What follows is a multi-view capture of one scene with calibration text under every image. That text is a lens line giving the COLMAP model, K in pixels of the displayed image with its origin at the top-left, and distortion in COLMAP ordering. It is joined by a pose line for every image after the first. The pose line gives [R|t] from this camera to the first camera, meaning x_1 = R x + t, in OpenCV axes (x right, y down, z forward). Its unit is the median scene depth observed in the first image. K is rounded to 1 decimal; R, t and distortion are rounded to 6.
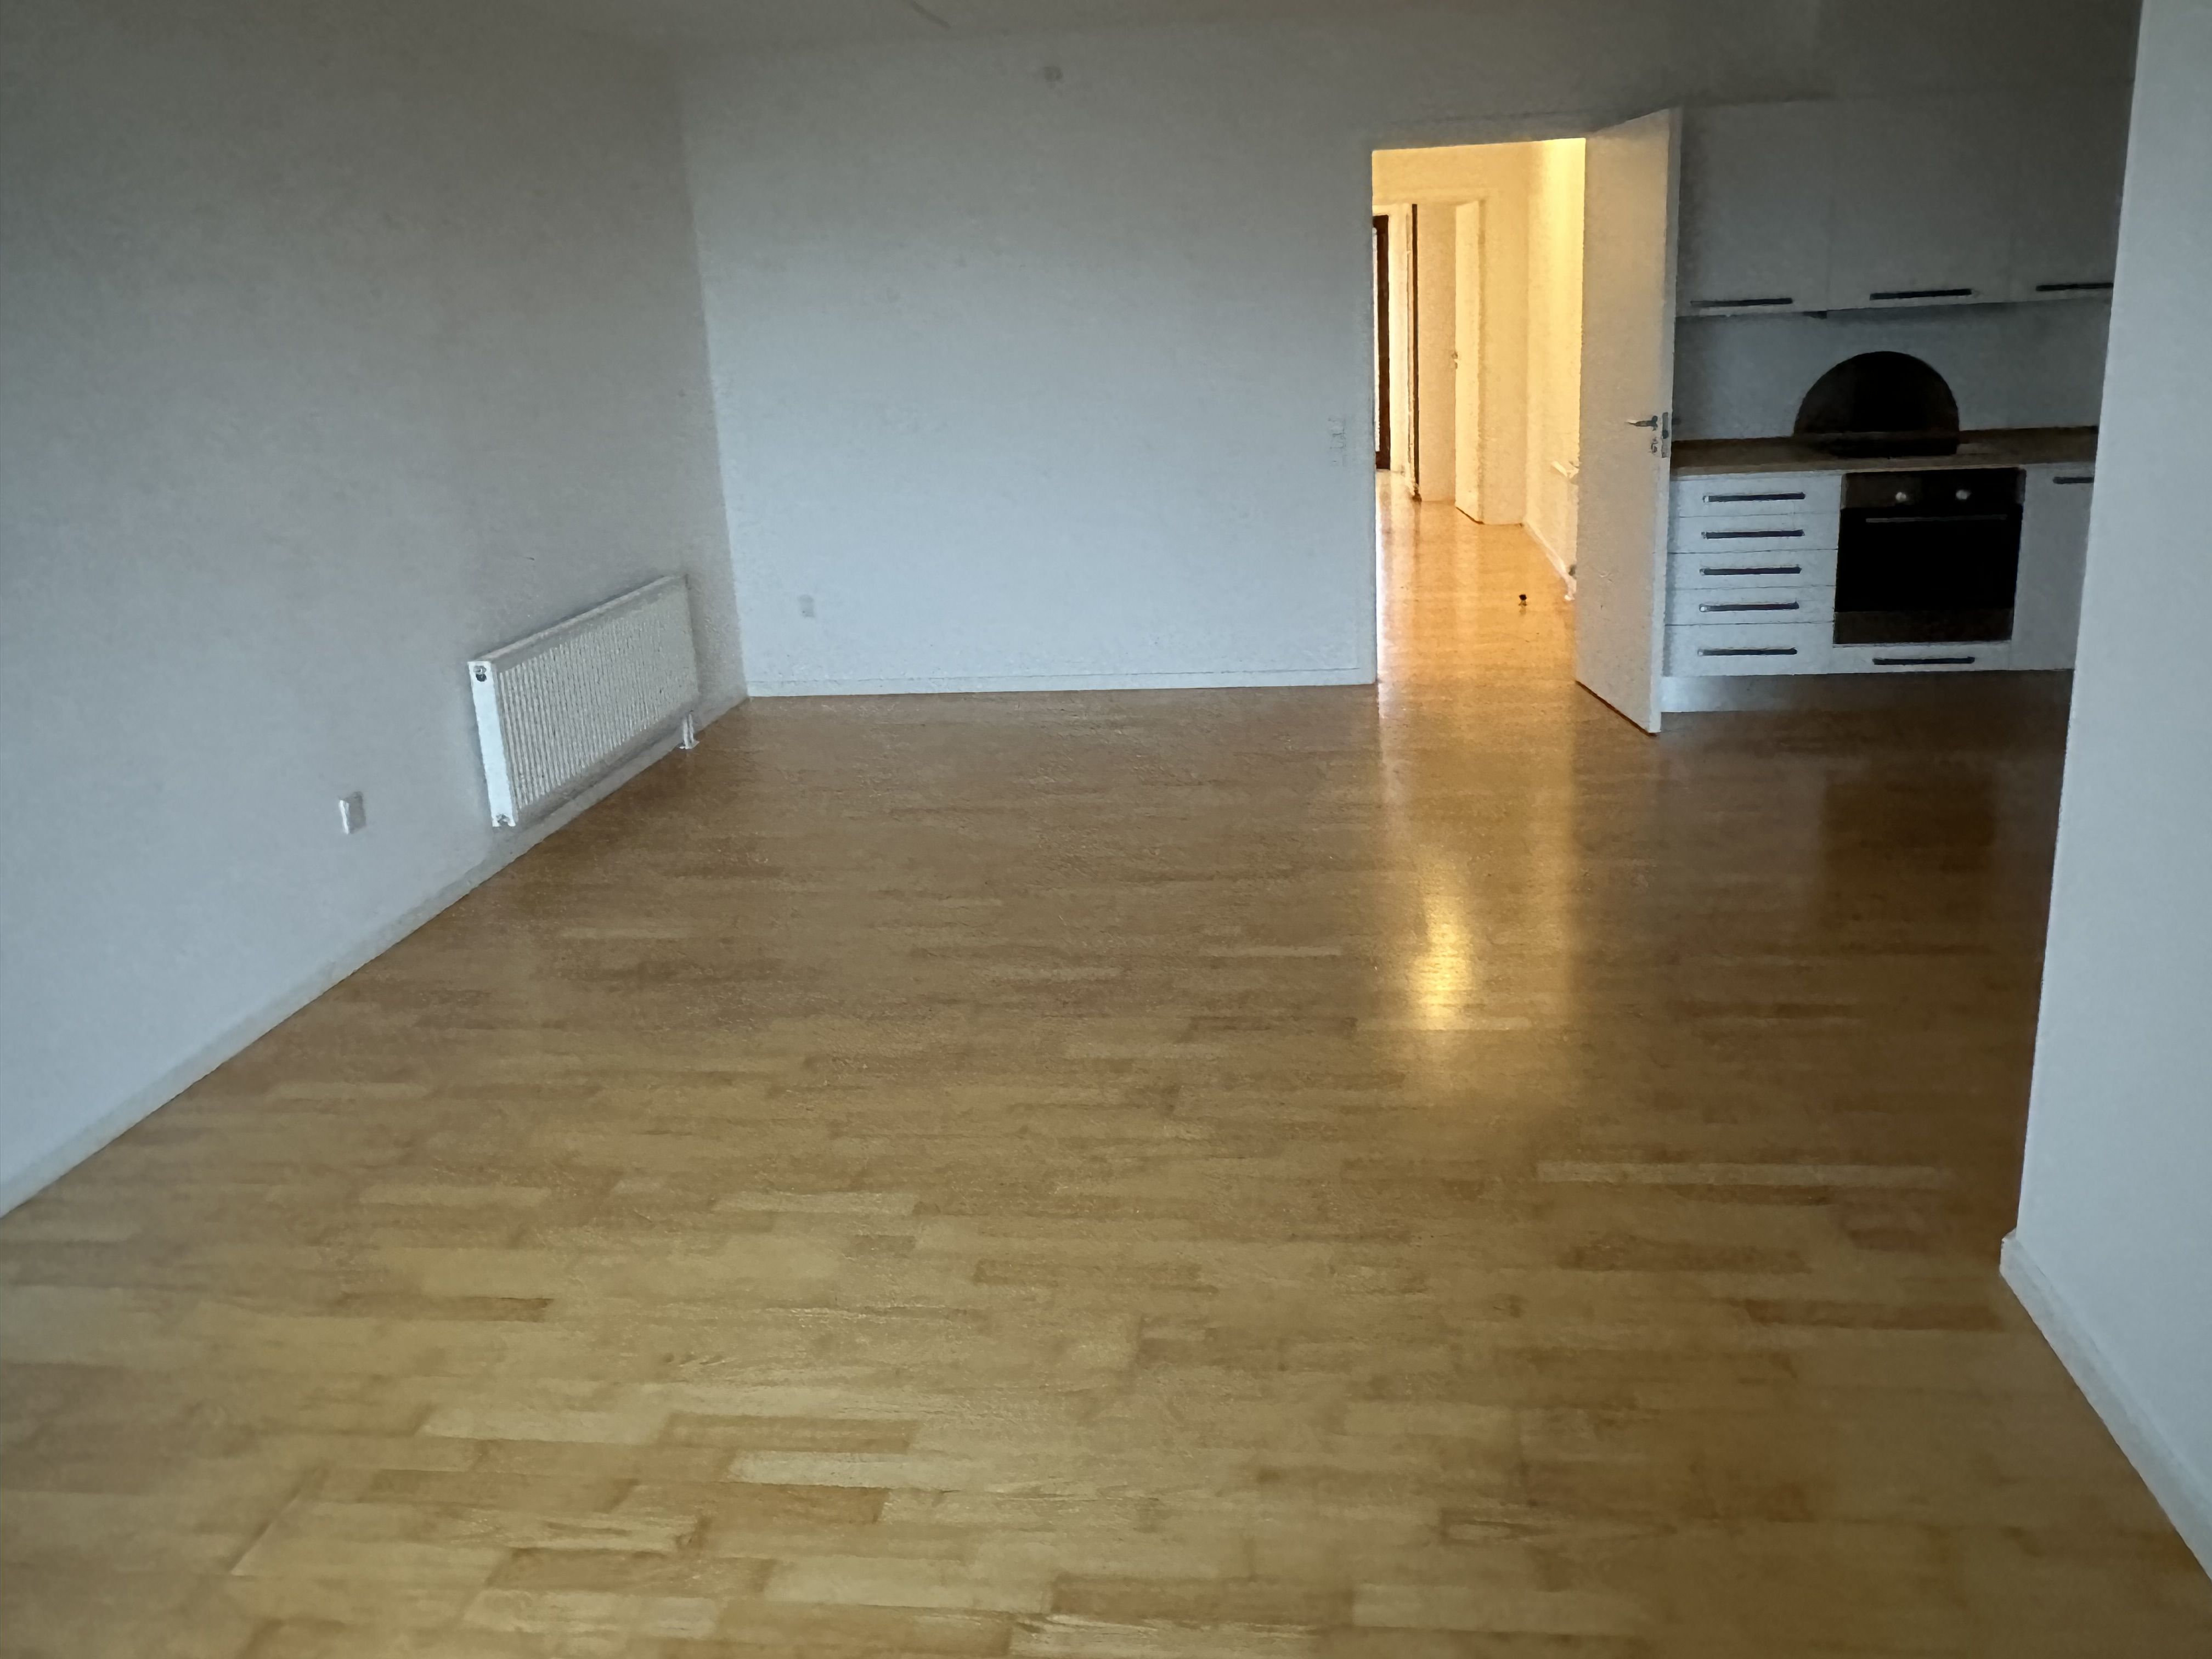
lens RADIAL K [[1683.1, 0, 1161.3], [0, 1683.1, 764.8], [0, 0, 1]] dist [0.010281, -0.000037]
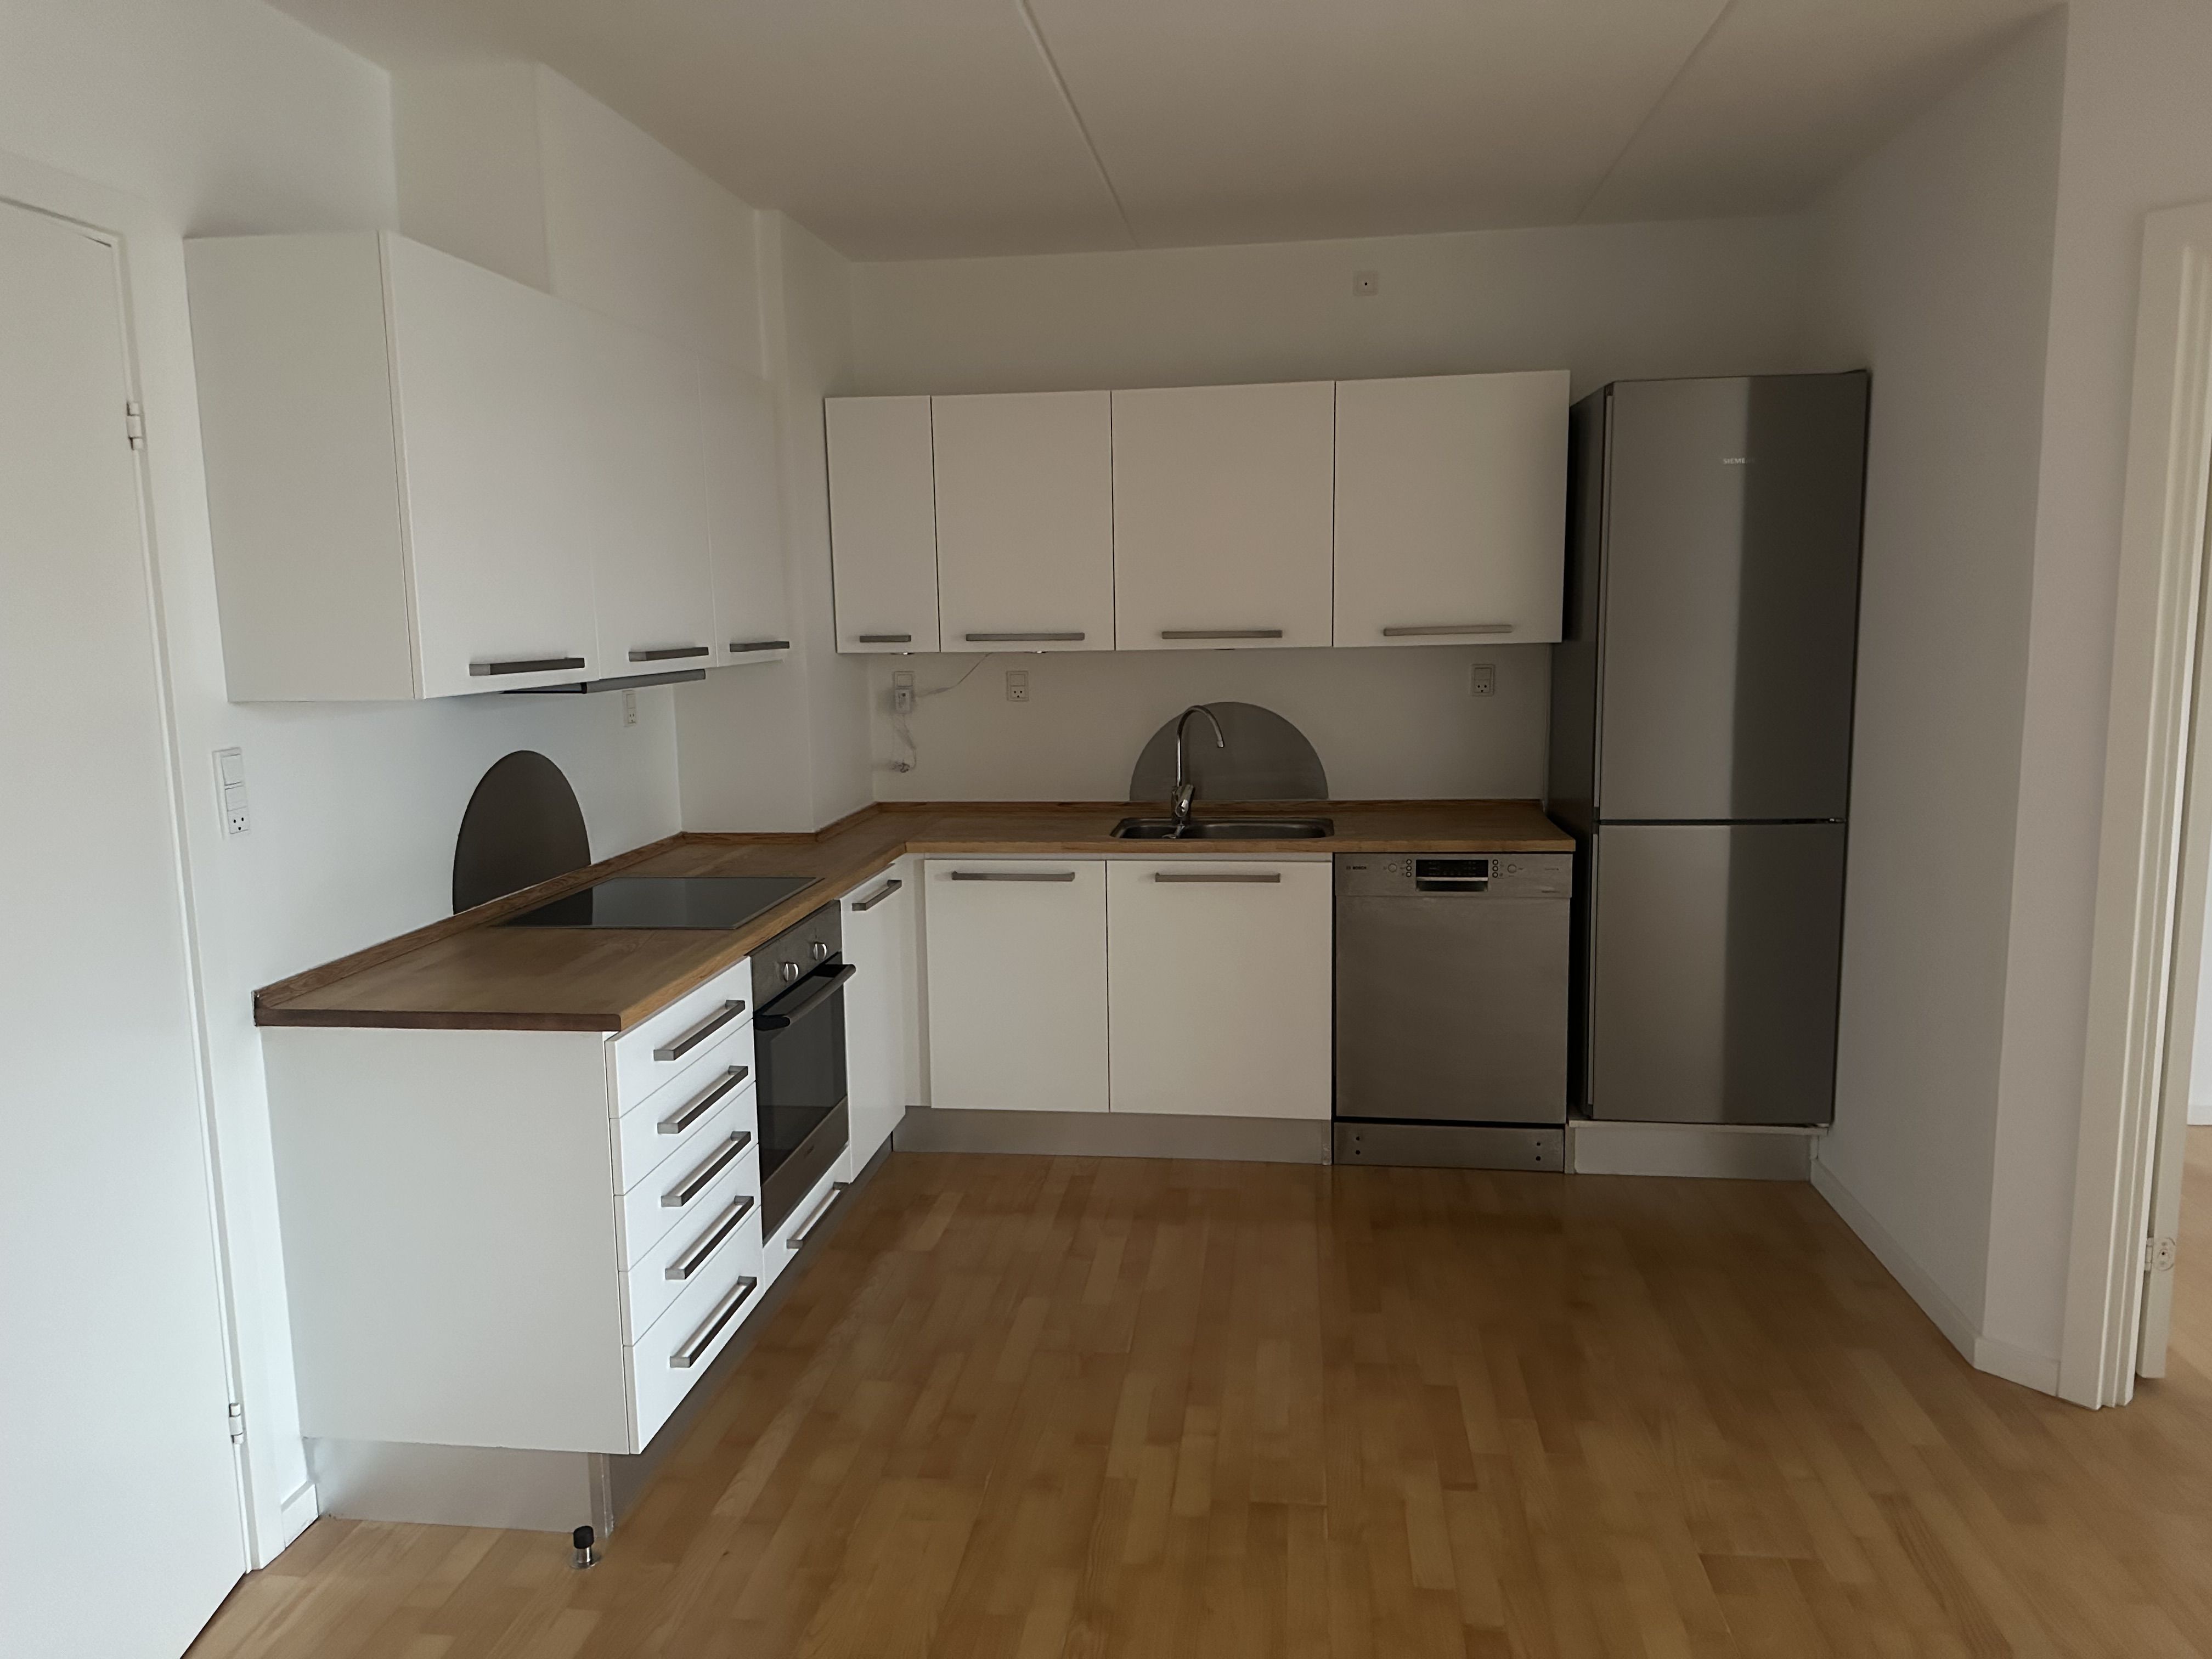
lens RADIAL K [[1589.4, 0, 1106.0], [0, 1589.4, 829.5], [0, 0, 1]] dist [0.033611, -0.000224]
pose [[-0.056138, -0.097197, 0.993681, -0.138248], [0.286383, 0.951862, 0.109286, -0.238043], [-0.956469, 0.290708, -0.025600, 0.888343]]
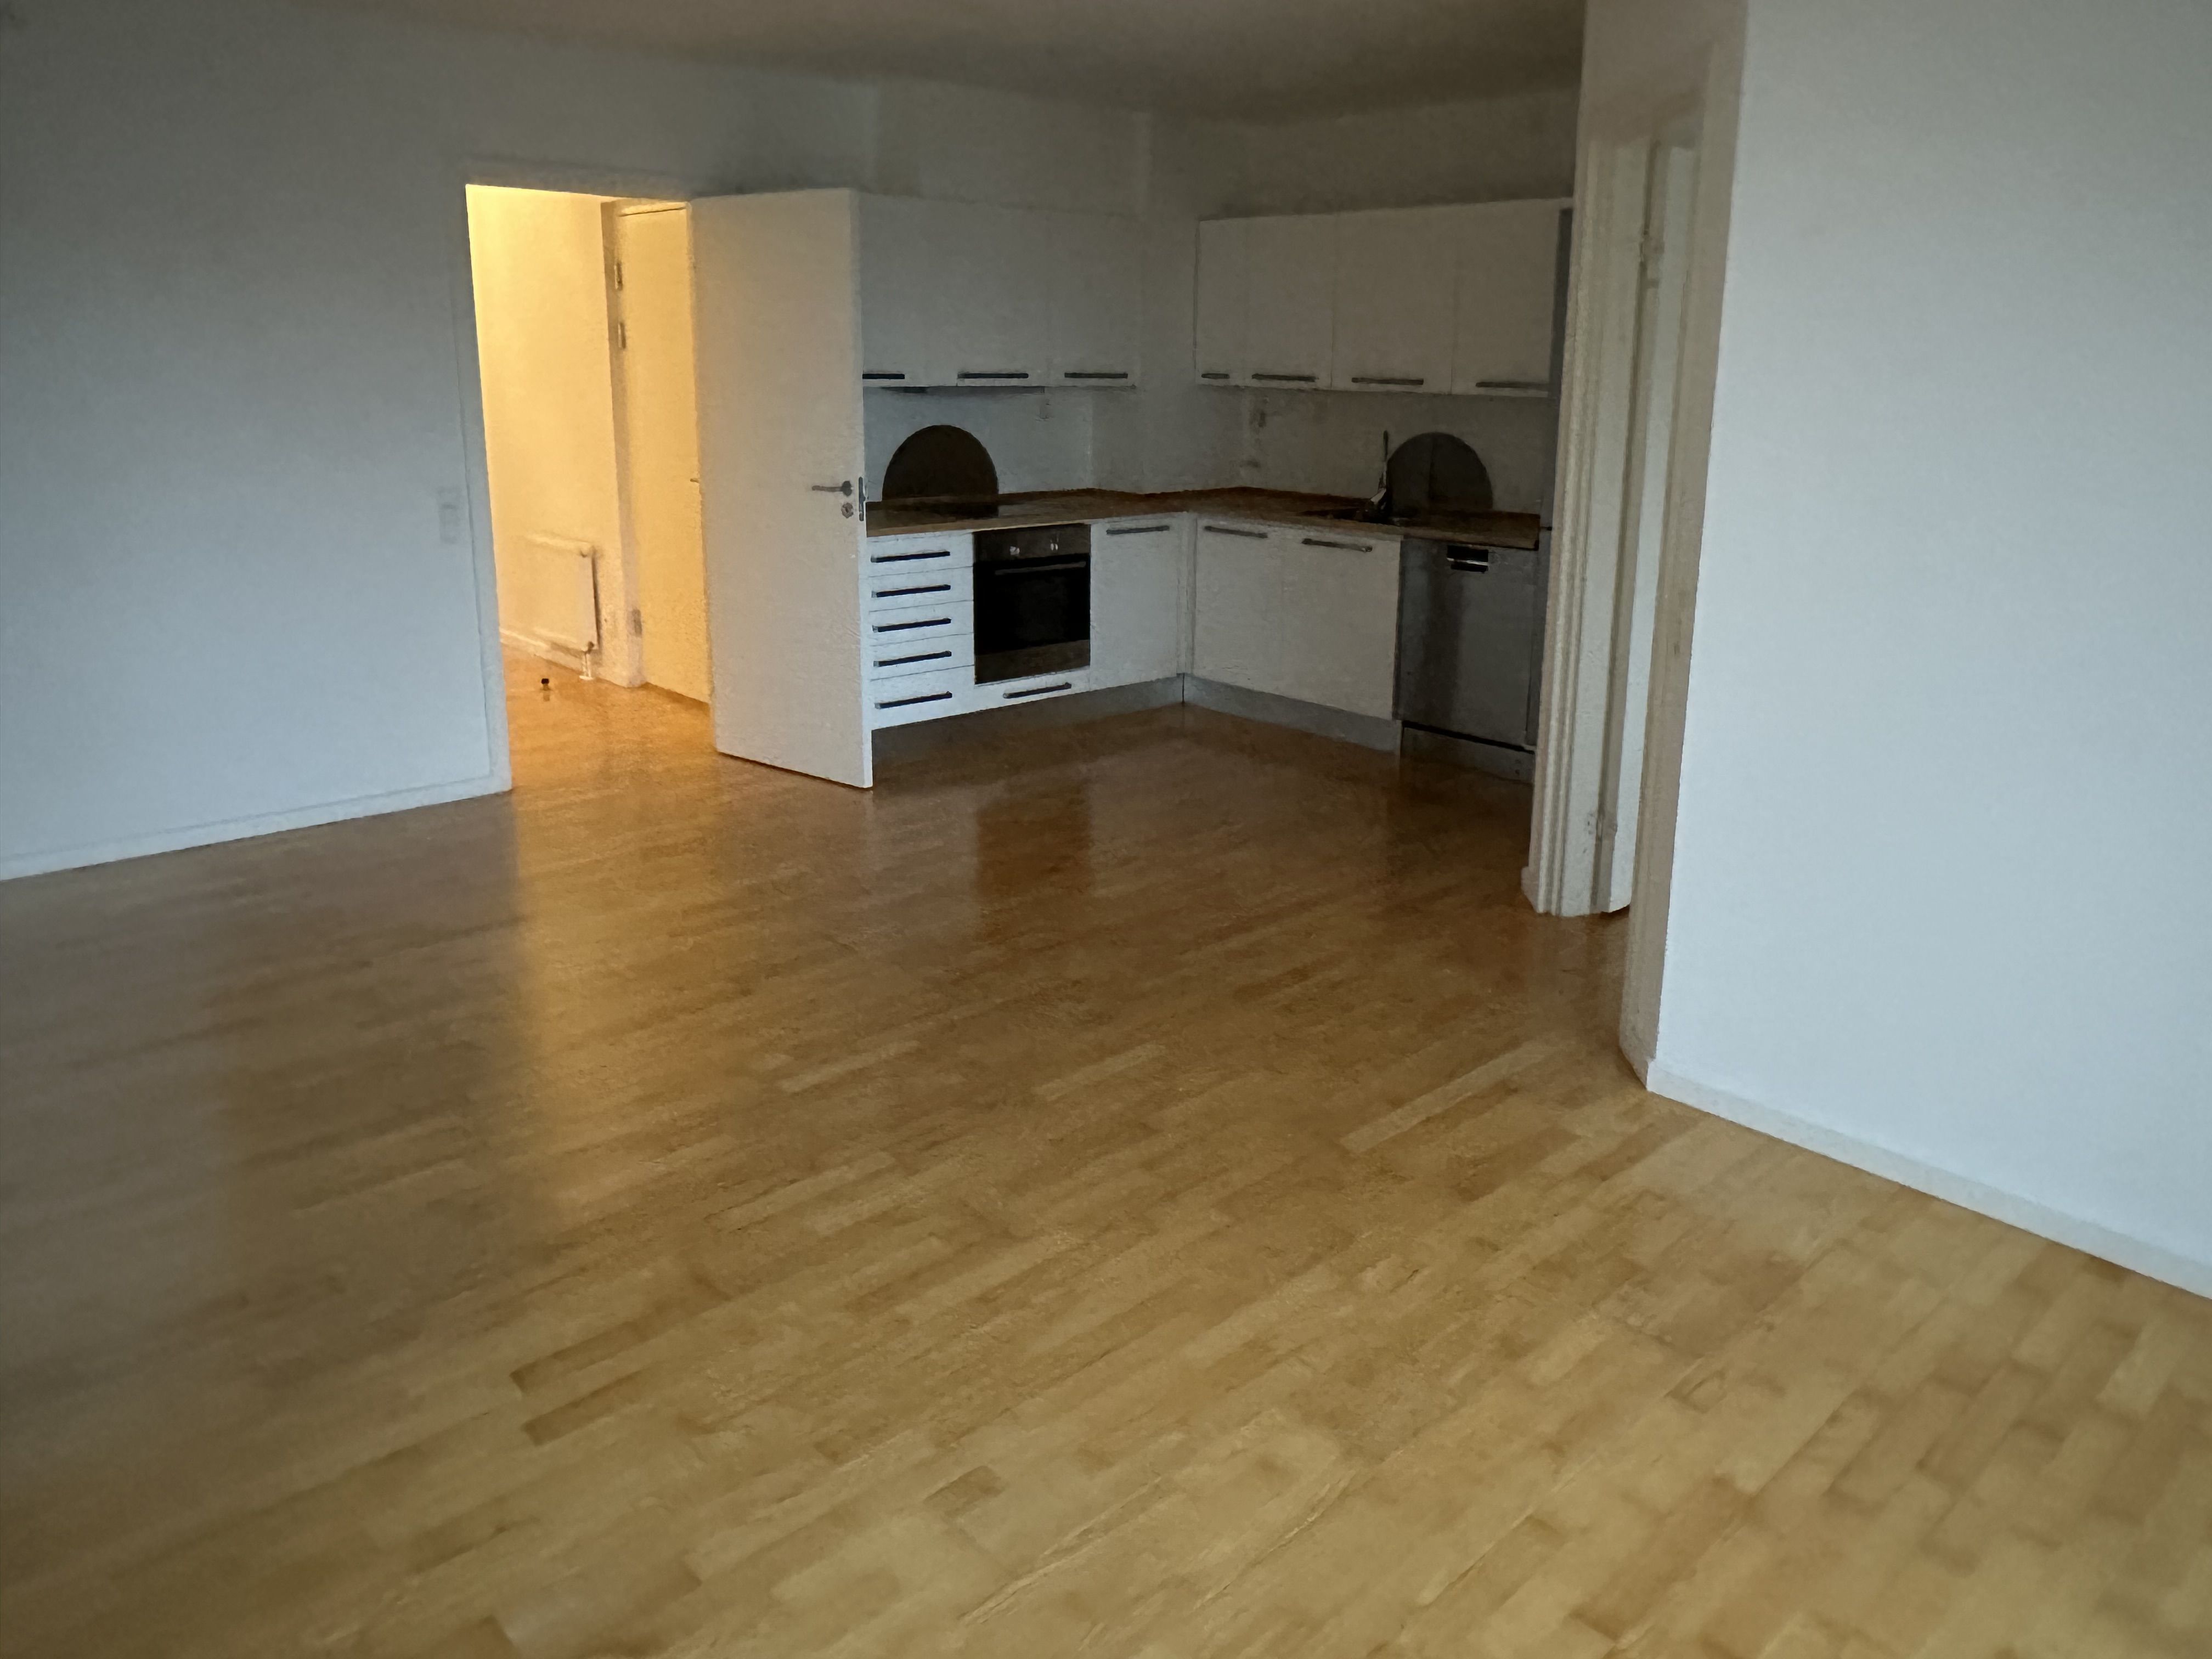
lens RADIAL K [[1683.1, 0, 1161.3], [0, 1683.1, 764.8], [0, 0, 1]] dist [0.010281, -0.000037]
pose [[0.604551, -0.139506, 0.784255, -0.417121], [0.174231, 0.983863, 0.040705, -0.044706], [-0.777278, 0.112034, 0.619102, 0.230021]]
